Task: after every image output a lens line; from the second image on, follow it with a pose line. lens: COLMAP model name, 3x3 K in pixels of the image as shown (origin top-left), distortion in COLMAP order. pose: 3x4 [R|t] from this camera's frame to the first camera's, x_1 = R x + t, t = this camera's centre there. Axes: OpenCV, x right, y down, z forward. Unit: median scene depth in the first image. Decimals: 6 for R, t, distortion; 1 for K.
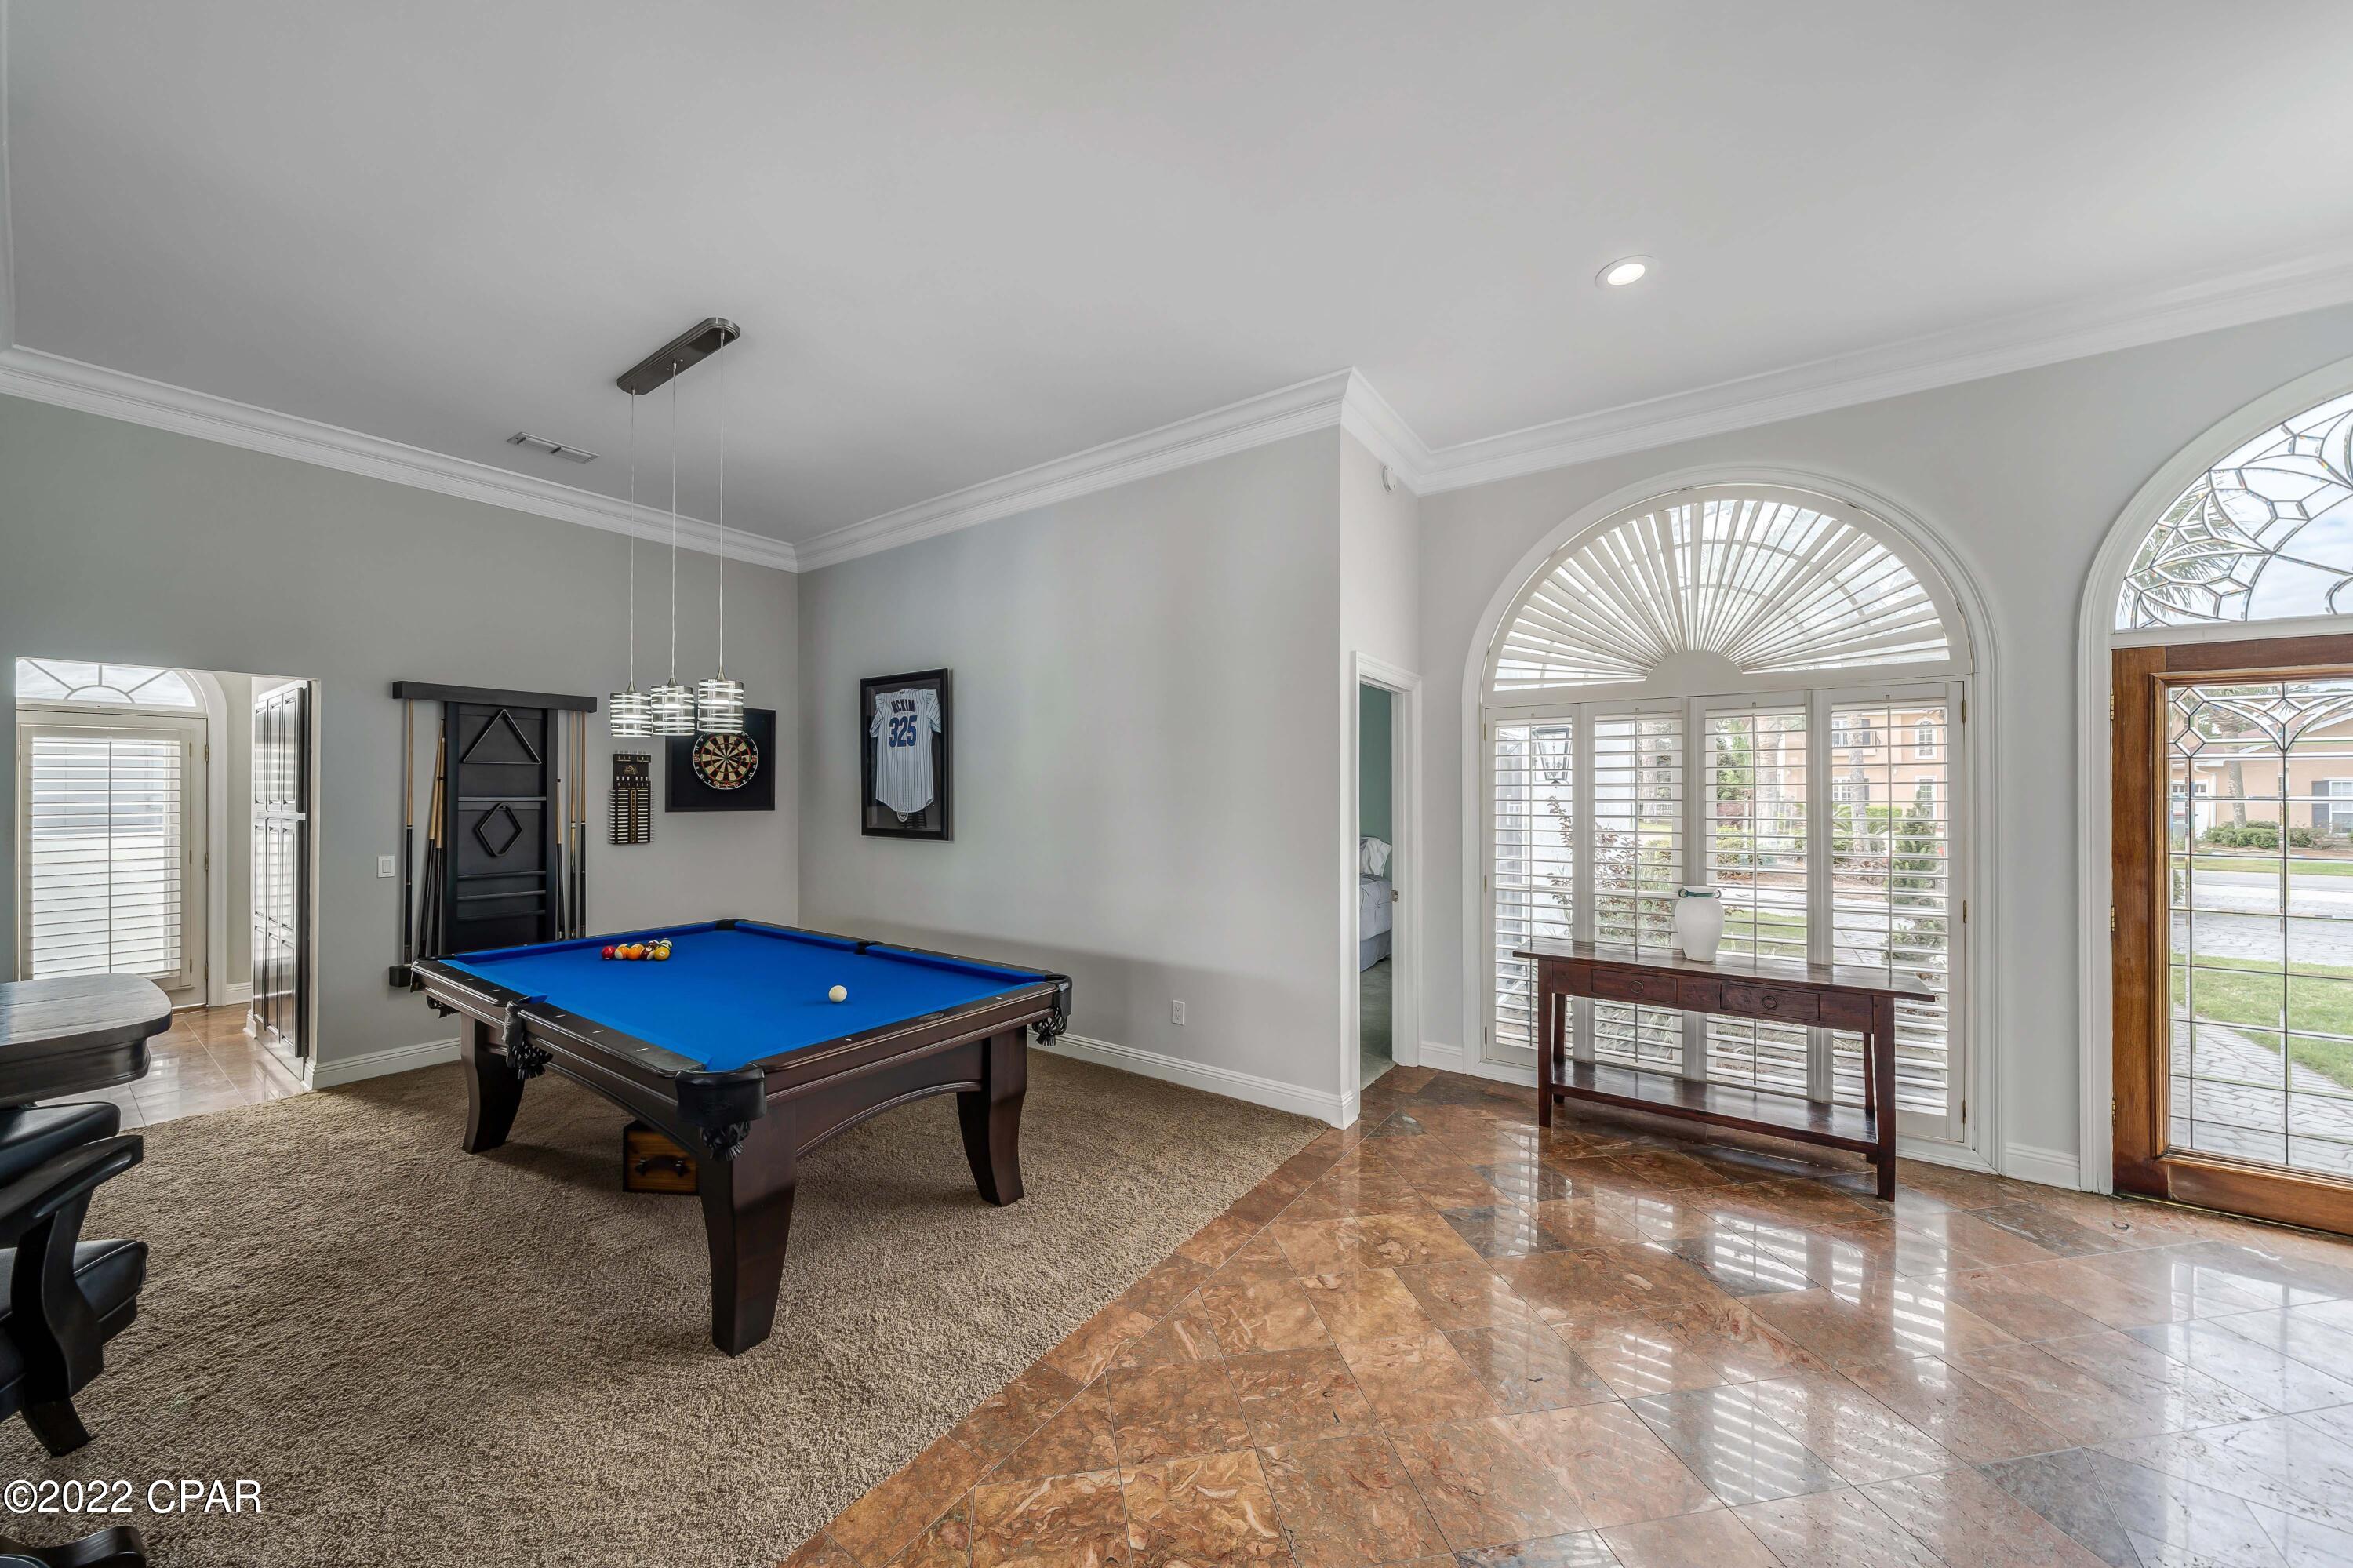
lens RADIAL K [[828.6, 0, 1105.3], [0, 828.6, 787.8], [0, 0, 1]] dist [-0.000287, 0.000002]
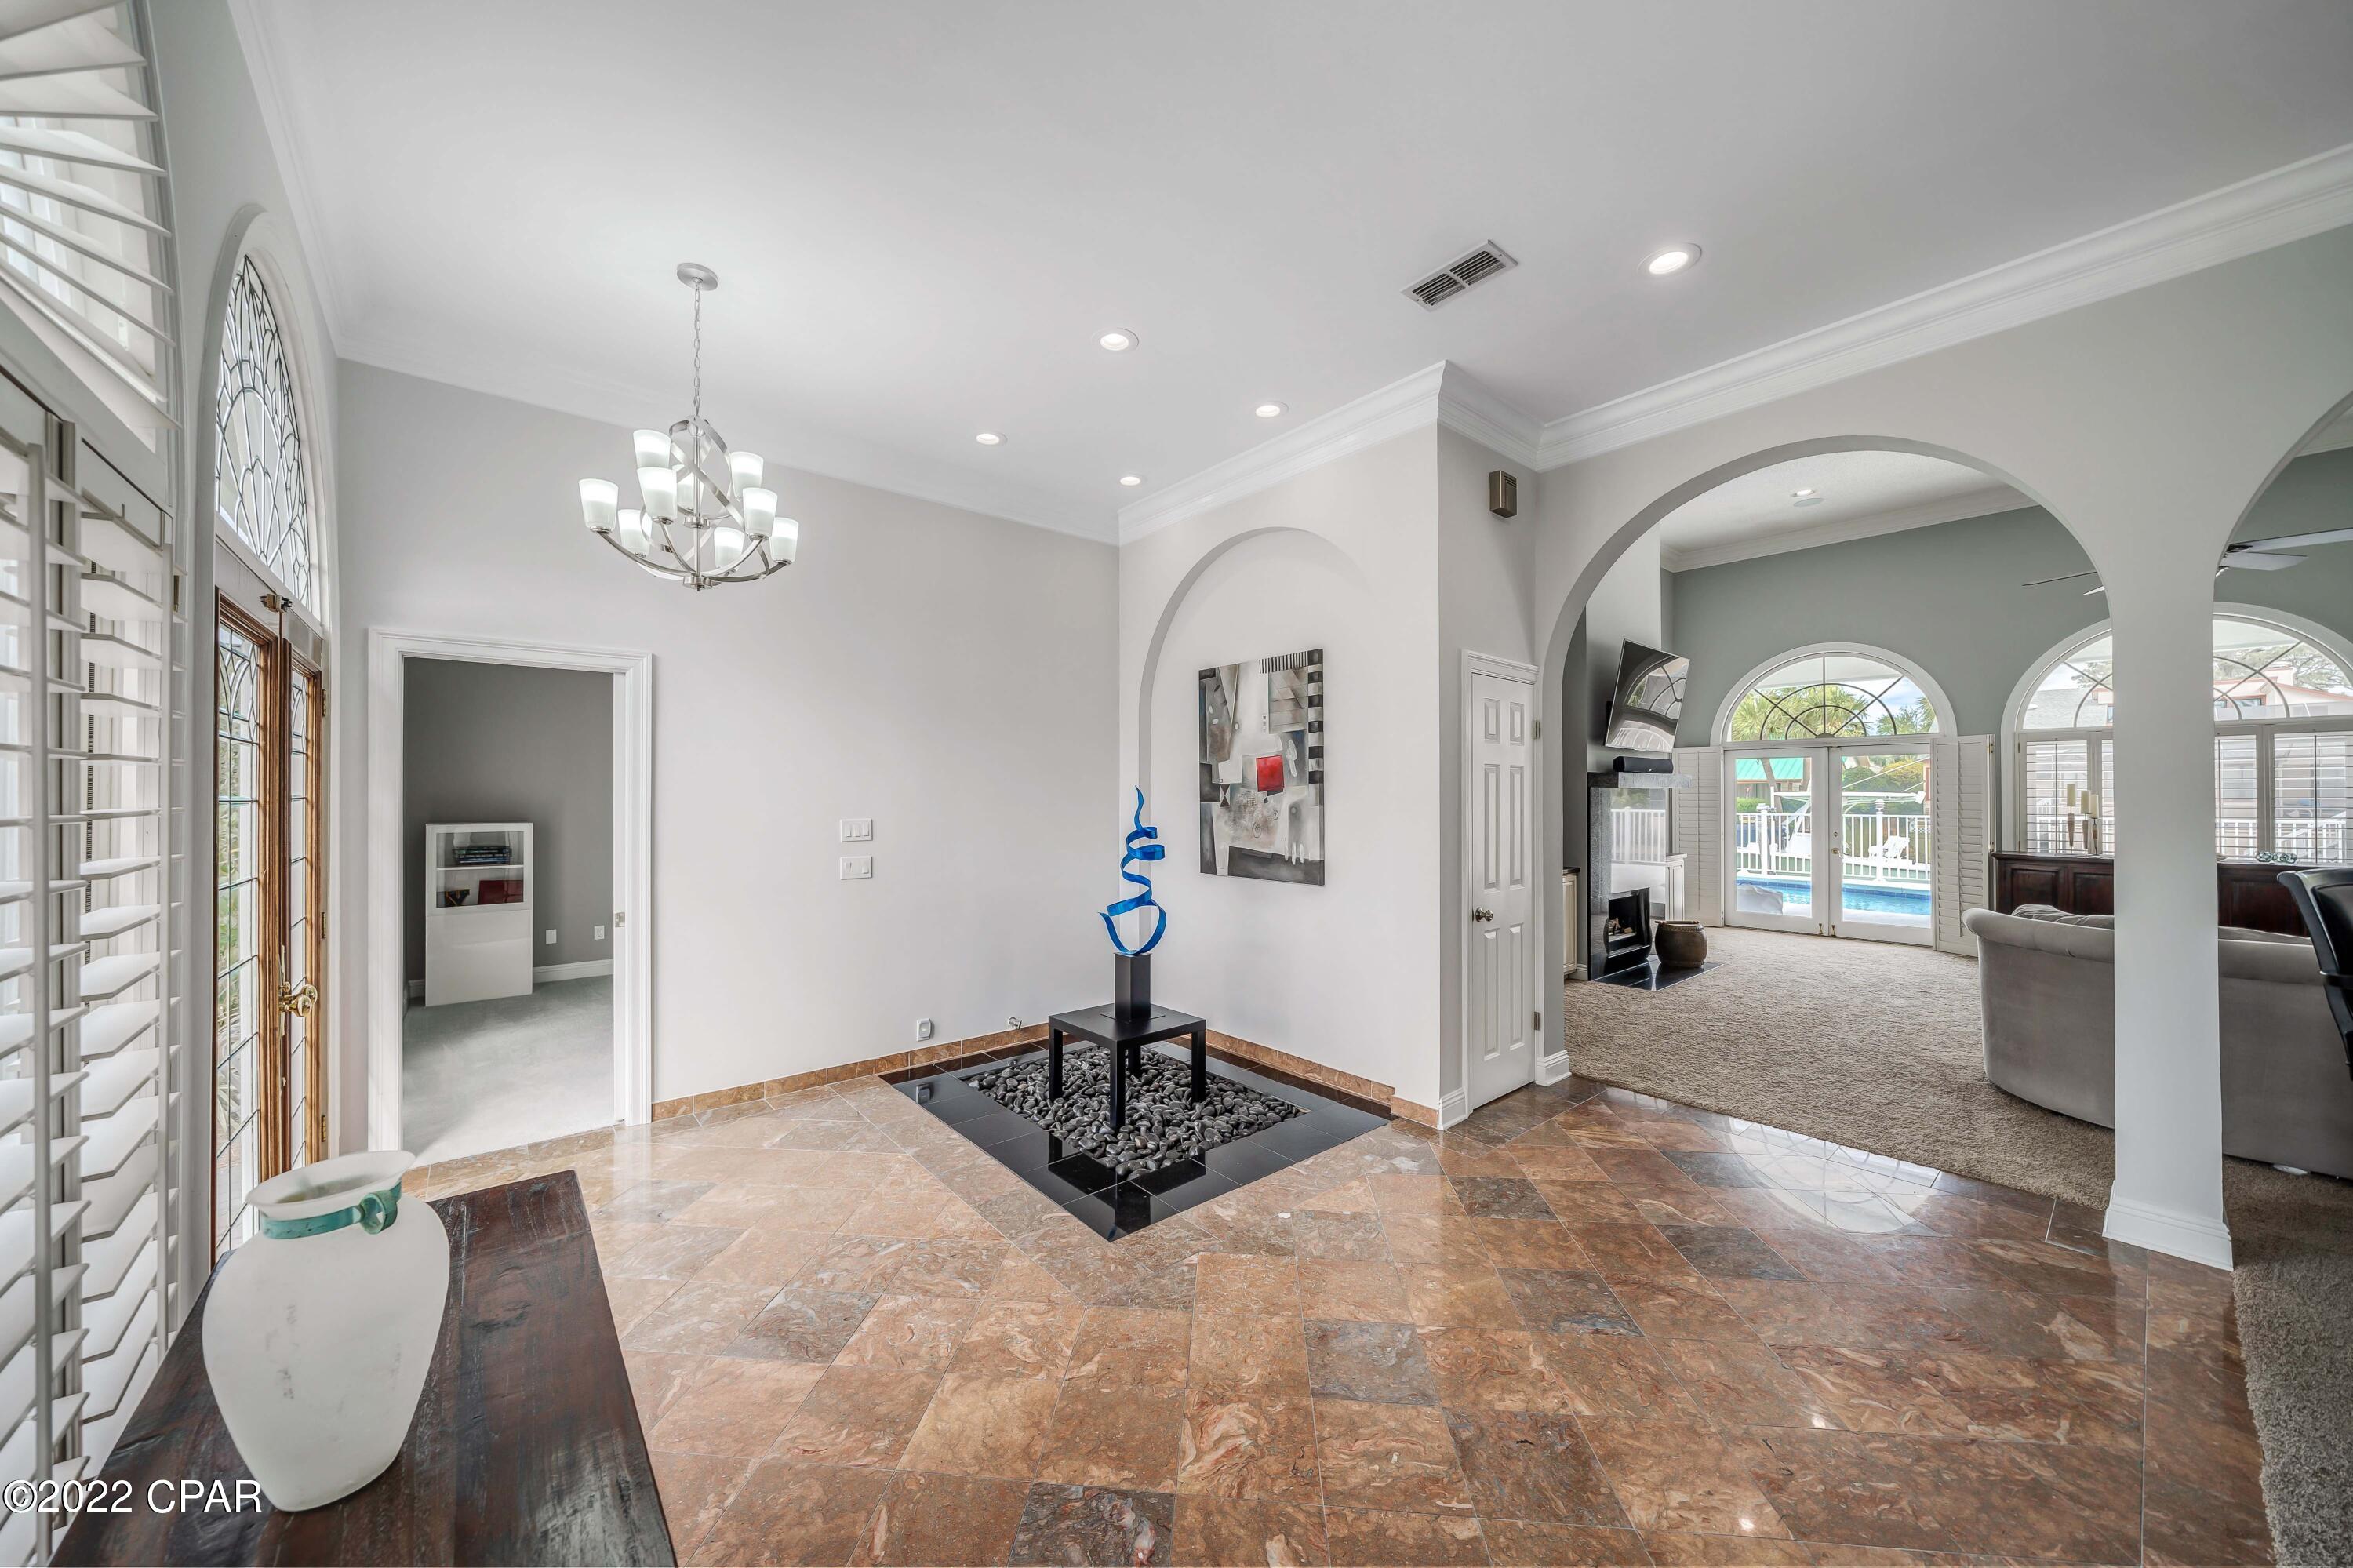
lens RADIAL K [[833.4, 0, 1180.1], [0, 833.4, 792.6], [0, 0, 1]] dist [-0.000576, -0.000046]
pose [[-0.977576, 0.004214, 0.210542, 0.293546], [0.003028, 0.999978, -0.005958, 0.004678], [-0.210563, -0.005187, -0.977567, 0.829058]]
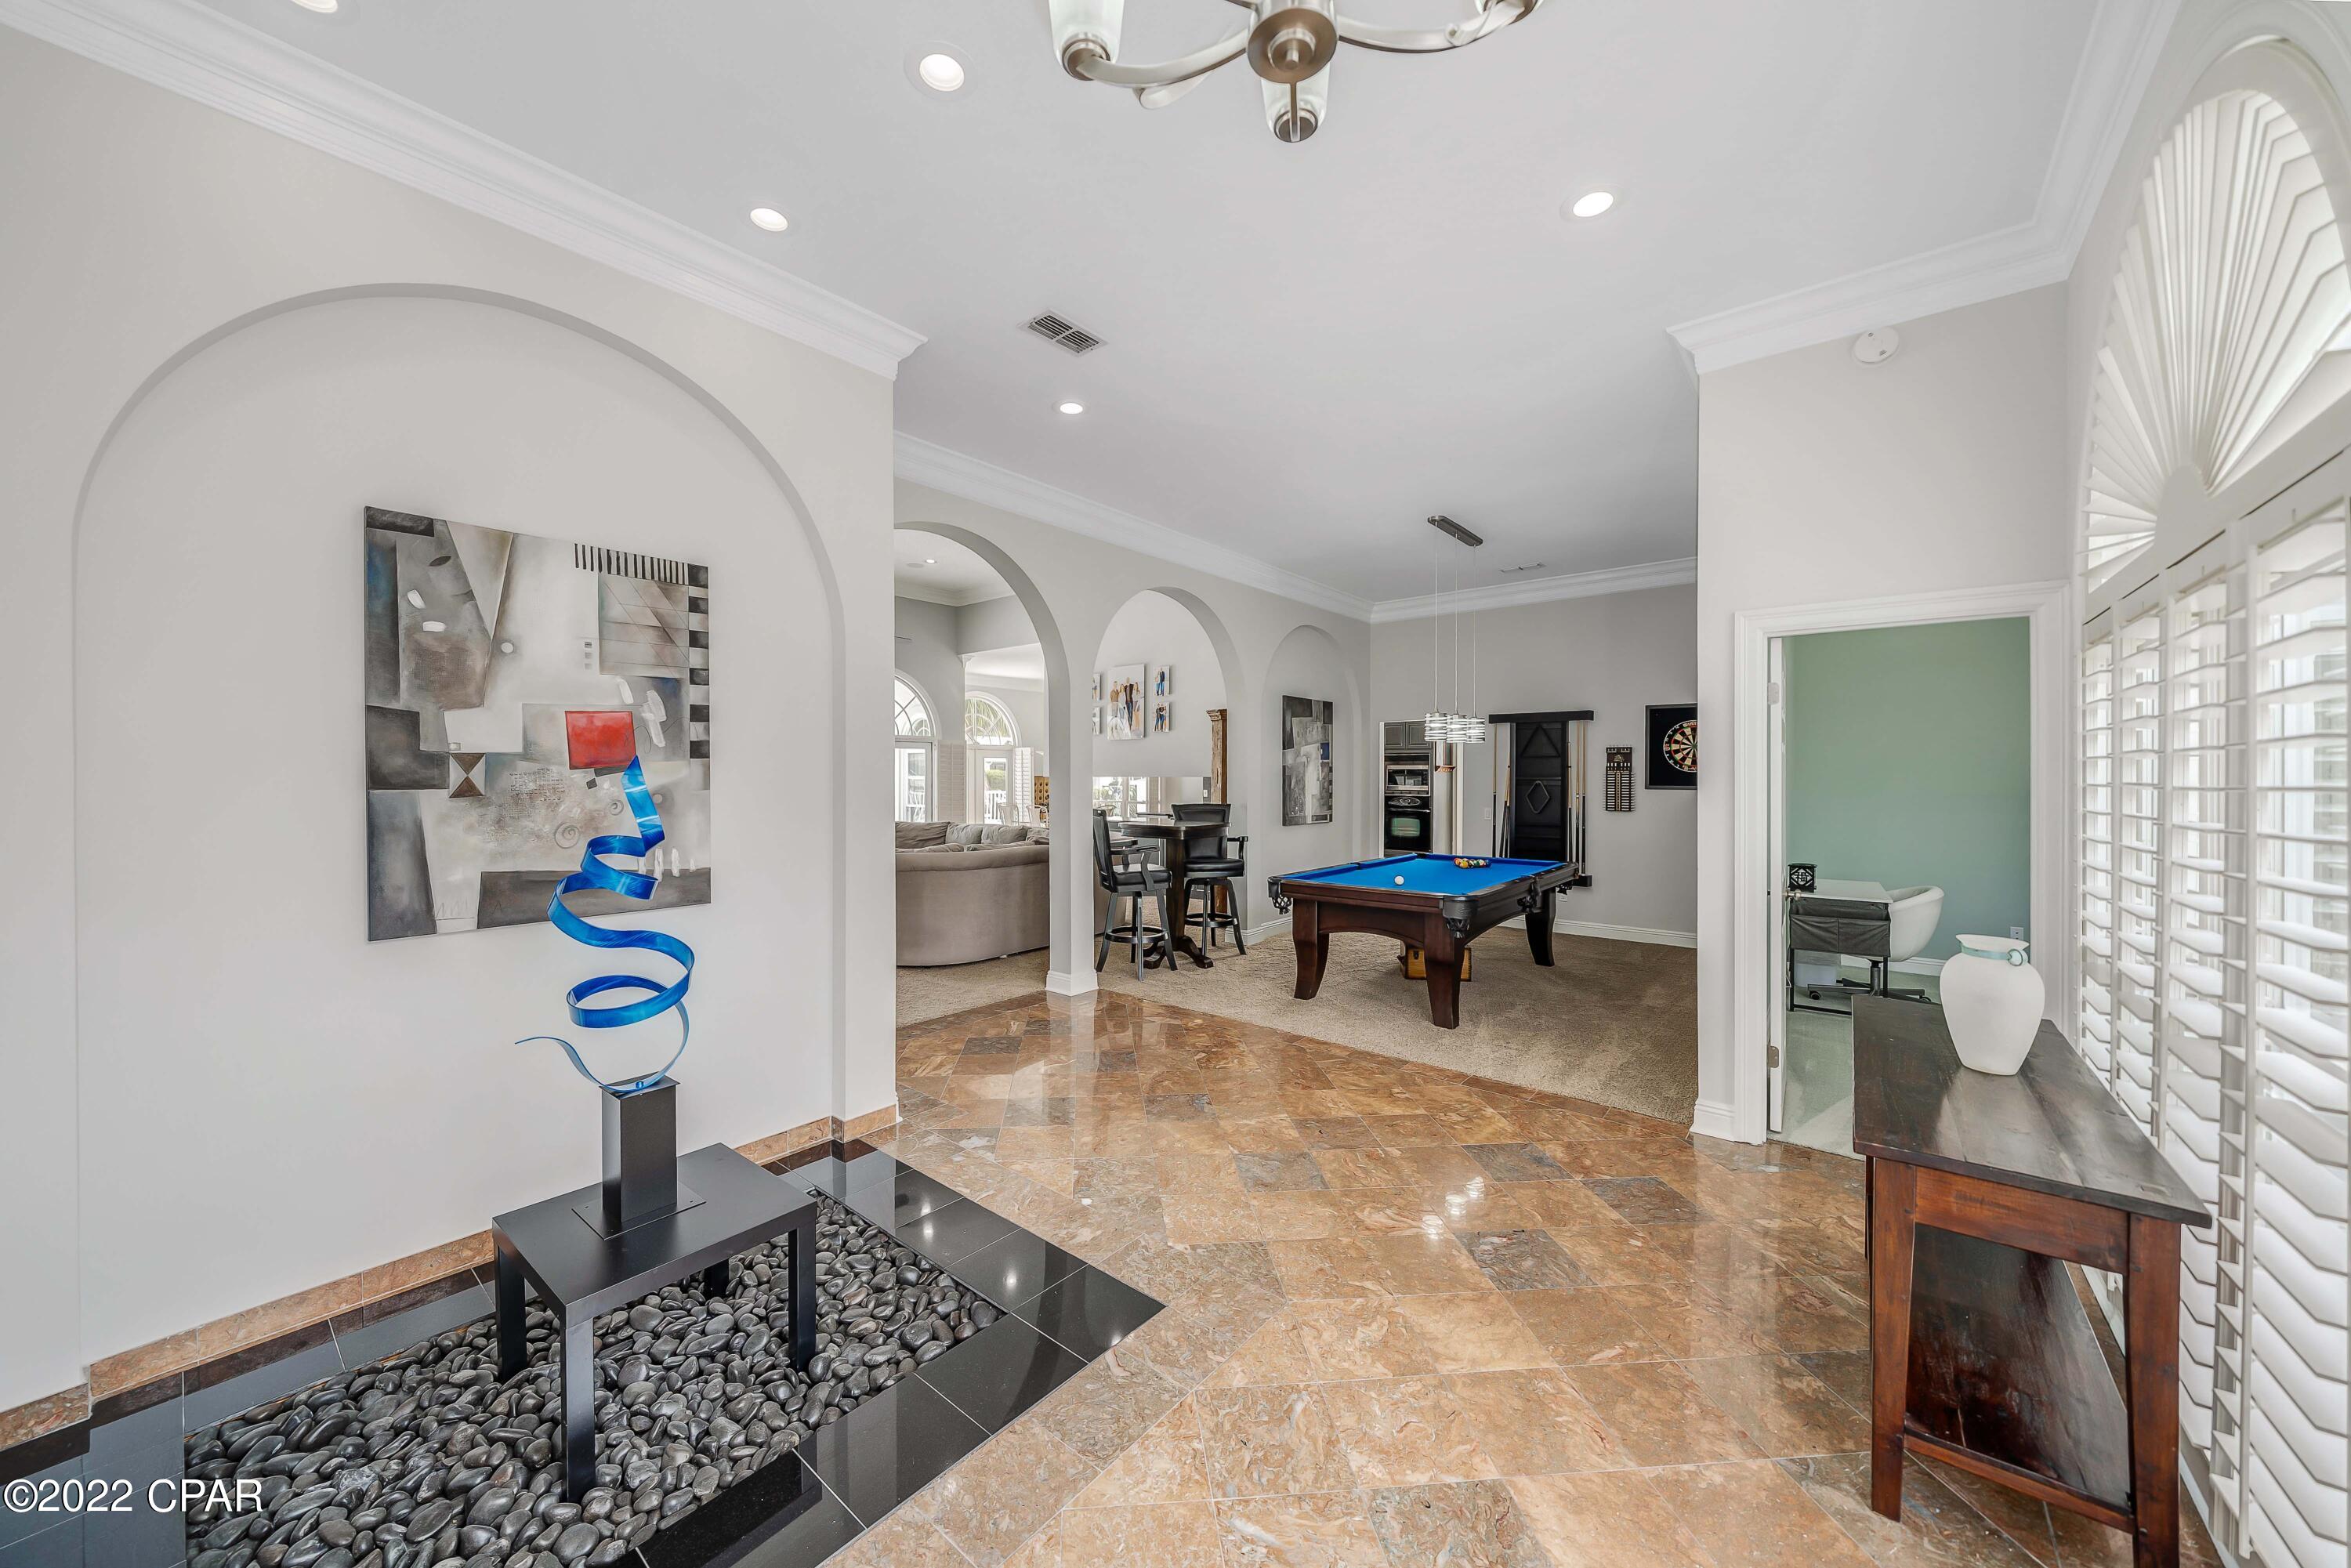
lens RADIAL K [[815.2, 0, 1171.7], [0, 815.2, 777.4], [0, 0, 1]] dist [-0.000082, 0.000088]
pose [[-0.041563, 0.004897, -0.999124, 0.901692], [0.002909, 0.999984, 0.004780, 0.002369], [0.999132, -0.002707, -0.041576, 0.325918]]
